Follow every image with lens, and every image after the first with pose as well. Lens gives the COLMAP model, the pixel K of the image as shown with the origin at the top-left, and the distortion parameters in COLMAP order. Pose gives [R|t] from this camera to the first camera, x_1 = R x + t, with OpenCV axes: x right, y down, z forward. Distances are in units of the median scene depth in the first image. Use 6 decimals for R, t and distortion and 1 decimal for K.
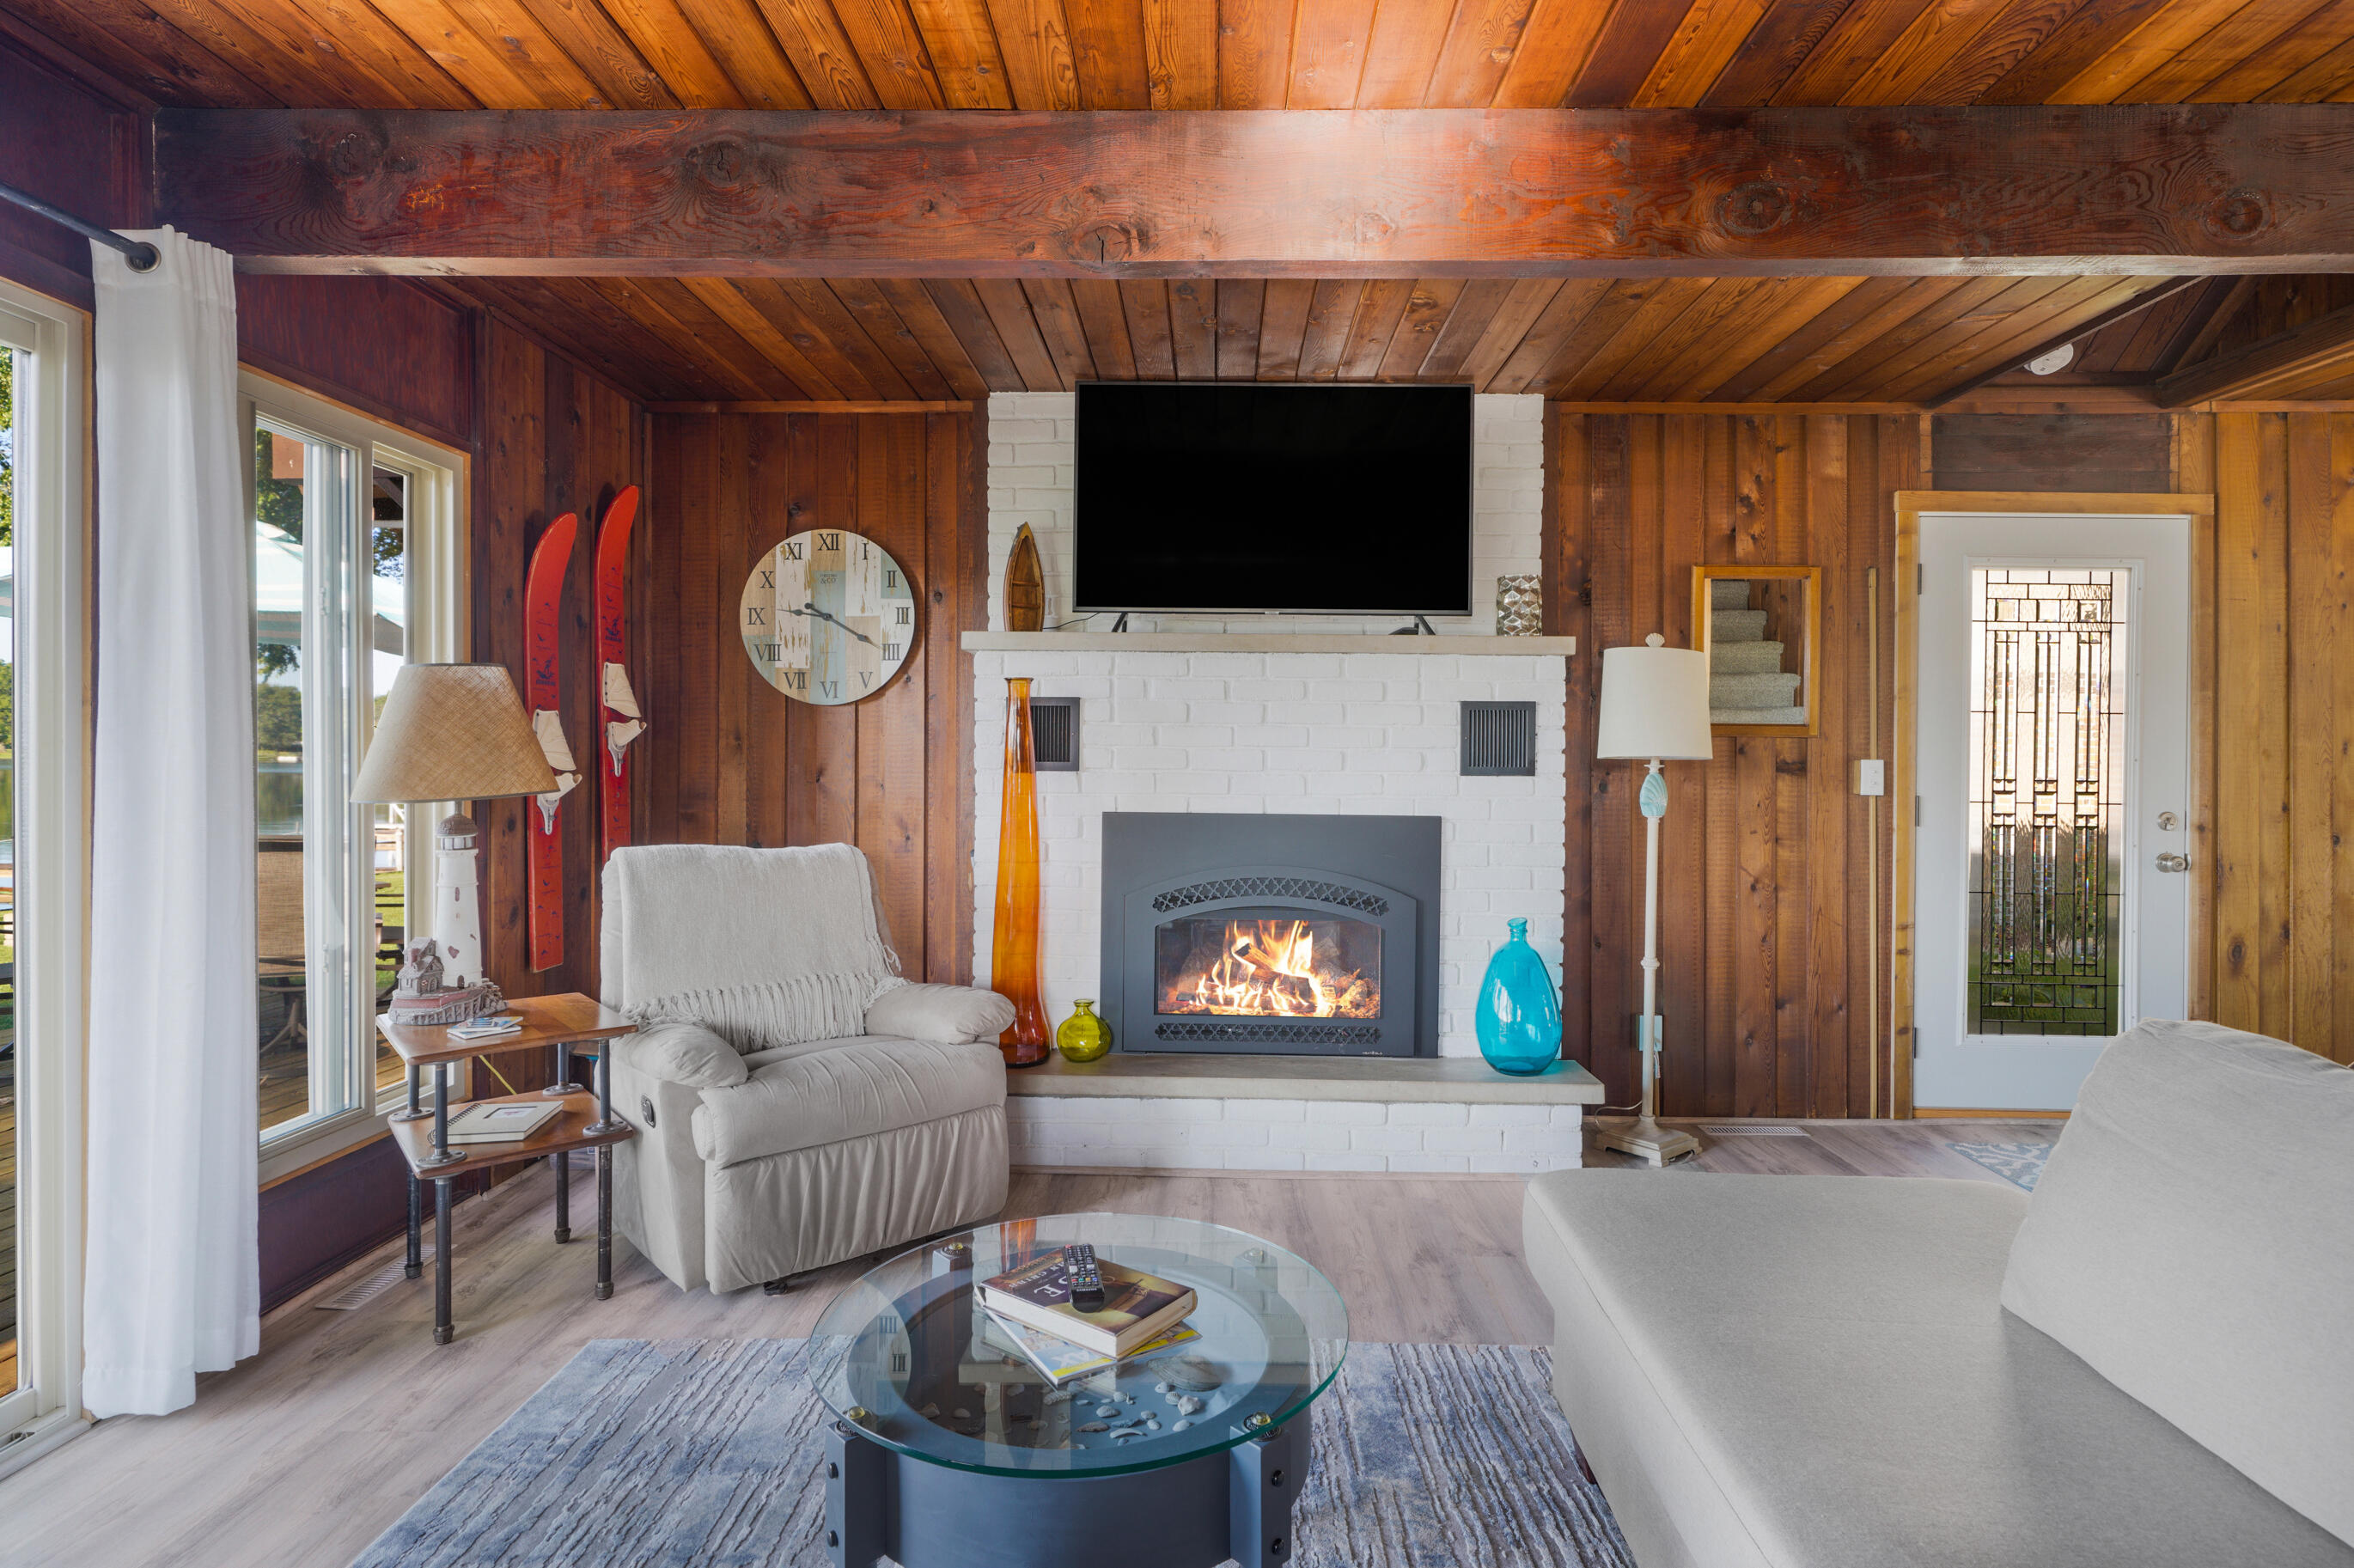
lens RADIAL K [[1143.0, 0, 1175.9], [0, 1143.0, 750.5], [0, 0, 1]] dist [0.002507, 0.001018]
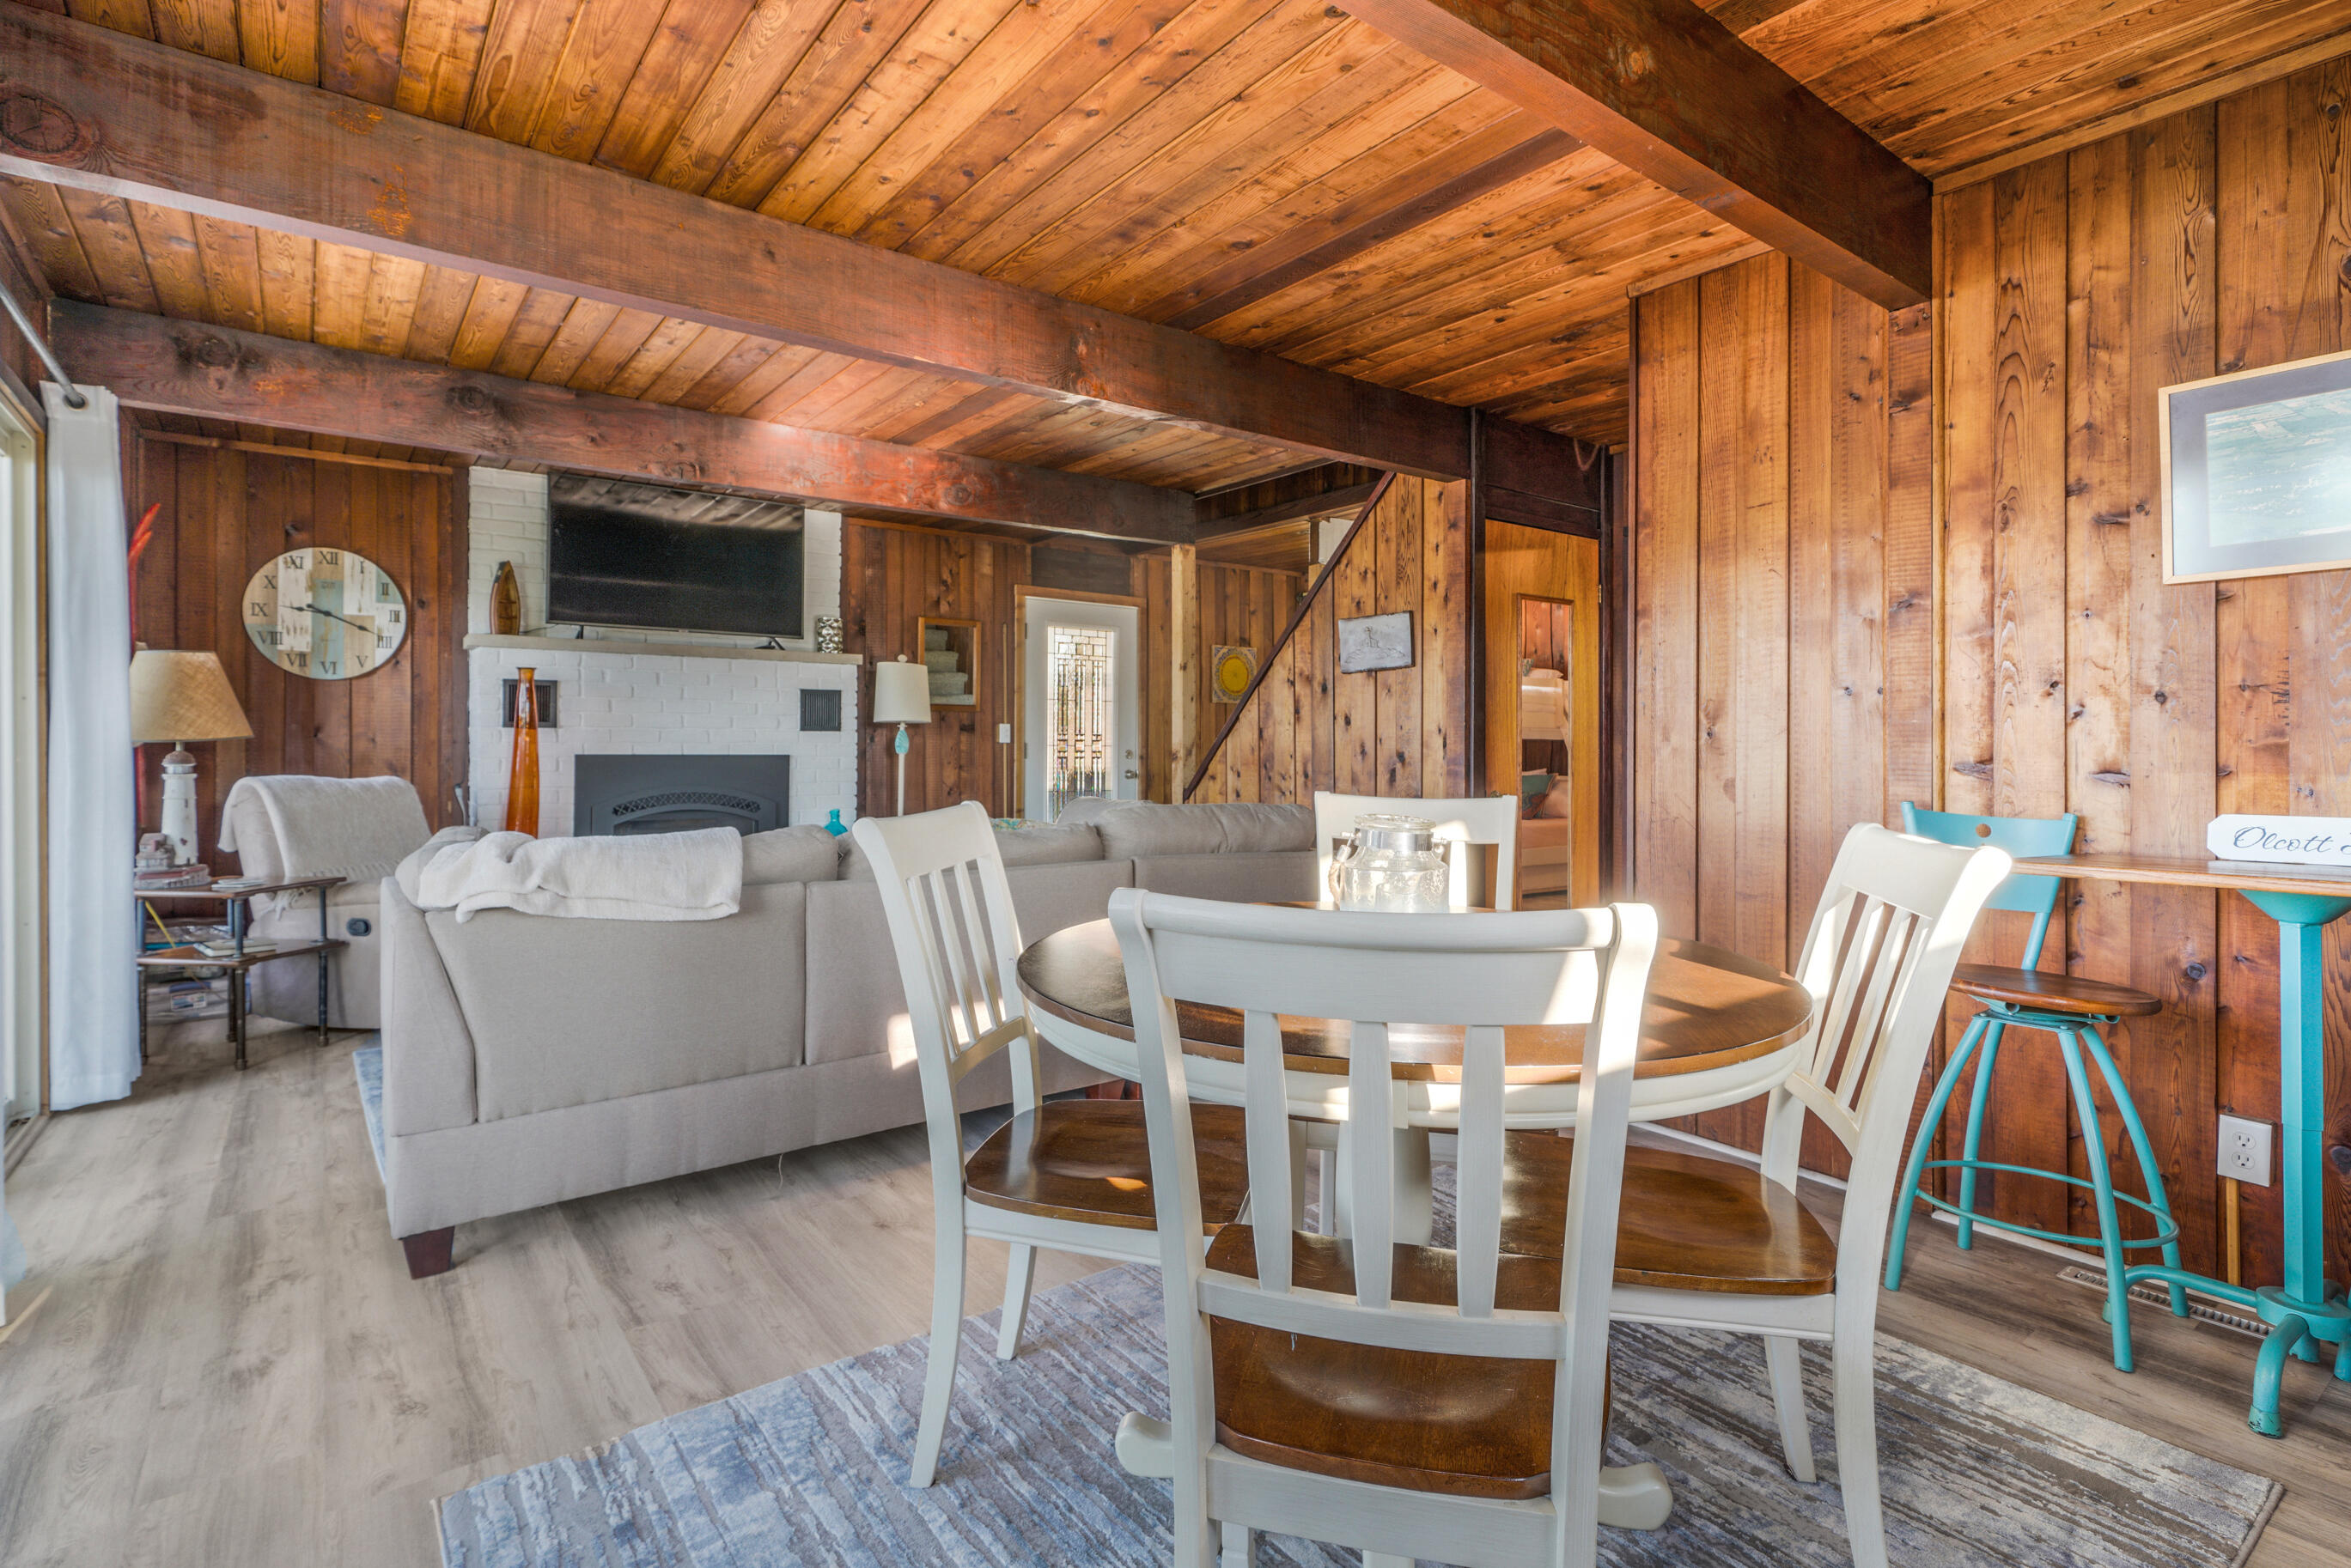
lens RADIAL K [[1141.3, 0, 1174.4], [0, 1141.3, 750.5], [0, 0, 1]] dist [0.002507, 0.001018]
pose [[0.774204, -0.010421, 0.632851, -0.386498], [-0.001025, 0.999843, 0.017717, 0.018767], [-0.632936, -0.014365, 0.774071, -0.668479]]
